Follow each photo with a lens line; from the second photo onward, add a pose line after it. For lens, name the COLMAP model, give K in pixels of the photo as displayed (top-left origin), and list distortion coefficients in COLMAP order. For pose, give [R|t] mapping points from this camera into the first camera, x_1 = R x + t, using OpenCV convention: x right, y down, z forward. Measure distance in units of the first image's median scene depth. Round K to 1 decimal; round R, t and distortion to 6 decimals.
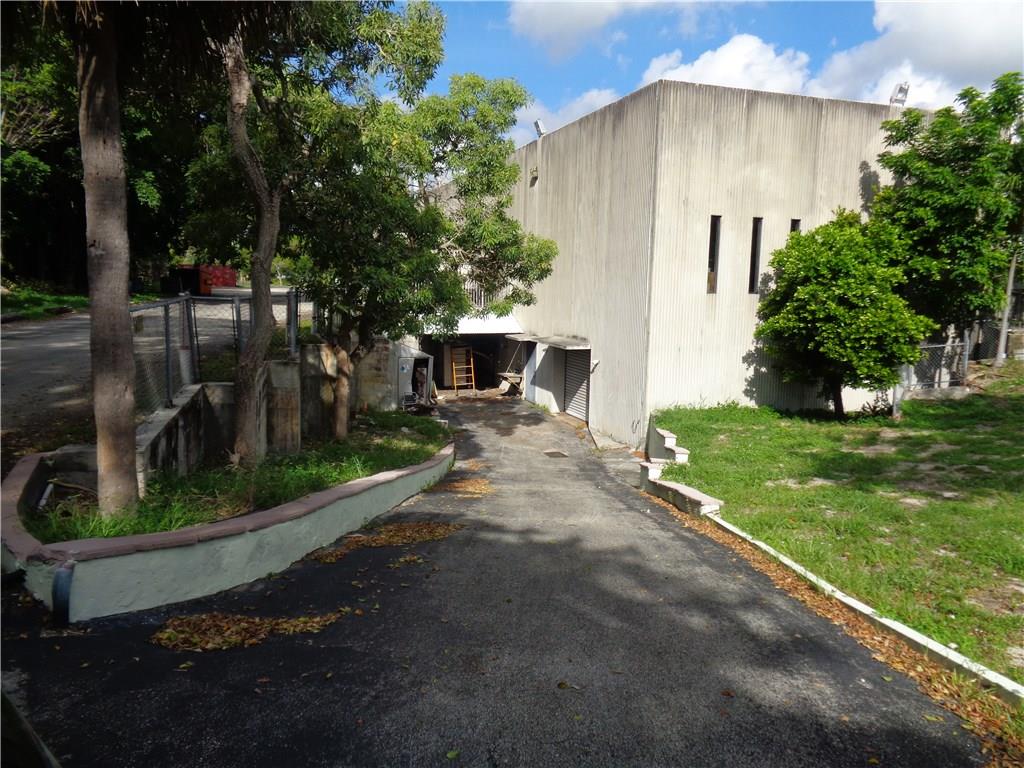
lens RADIAL K [[784.5, 0, 501.0], [0, 784.5, 390.5], [0, 0, 1]] dist [0.007740, 0.009880]
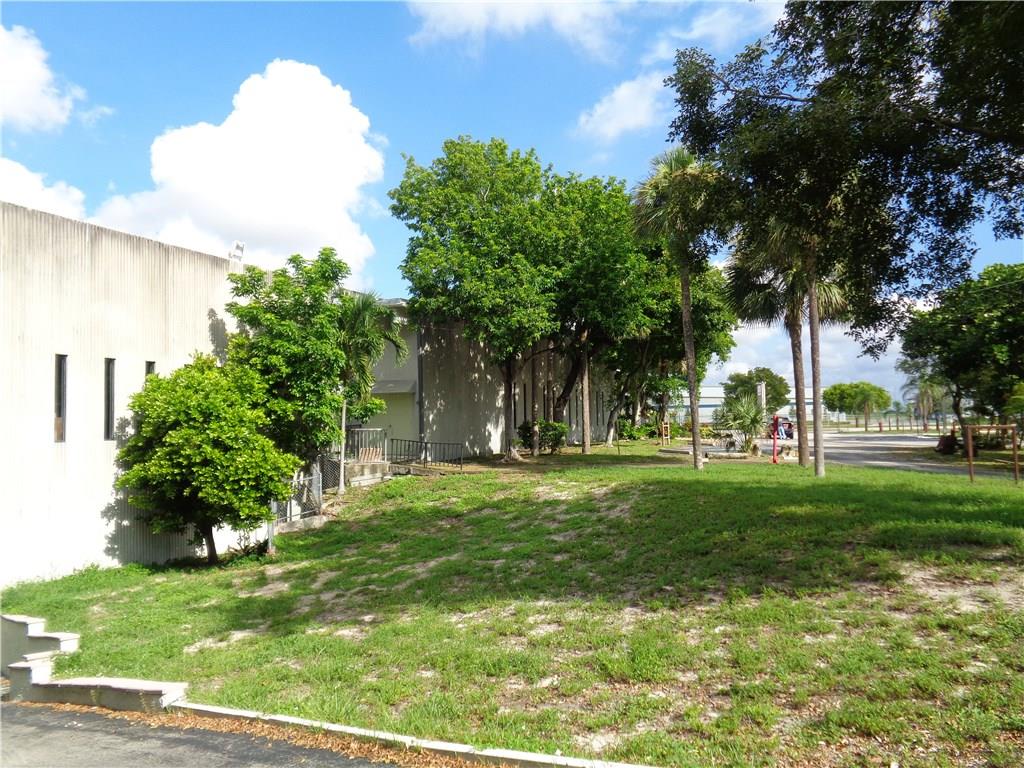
lens RADIAL K [[793.2, 0, 512.0], [0, 793.2, 384.0], [0, 0, 1]] dist [0.037064, -0.003003]
pose [[0.659380, 0.007700, 0.751770, -0.074806], [0.128809, 0.984005, -0.123058, -0.014503], [-0.740693, 0.177977, 0.647841, 0.047883]]
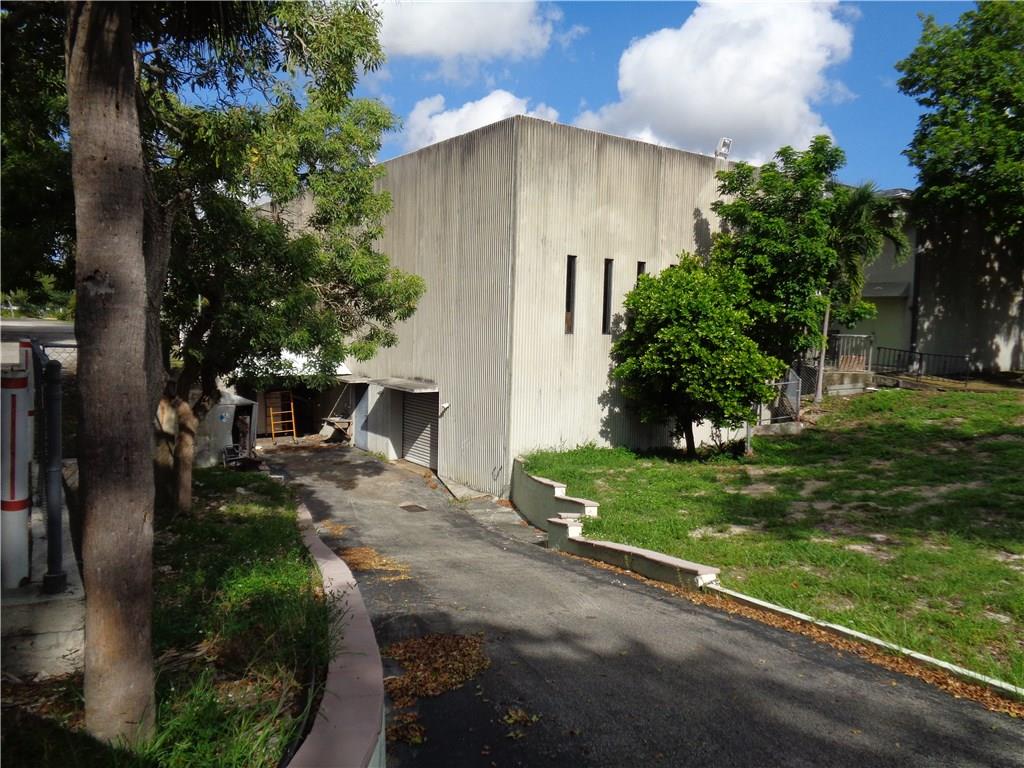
lens RADIAL K [[784.5, 0, 501.0], [0, 784.5, 390.5], [0, 0, 1]] dist [0.007740, 0.009880]
pose [[0.956241, -0.018594, 0.291988, -0.109016], [0.031348, 0.998745, -0.039063, -0.018582], [-0.290895, 0.046506, 0.955624, 0.096253]]
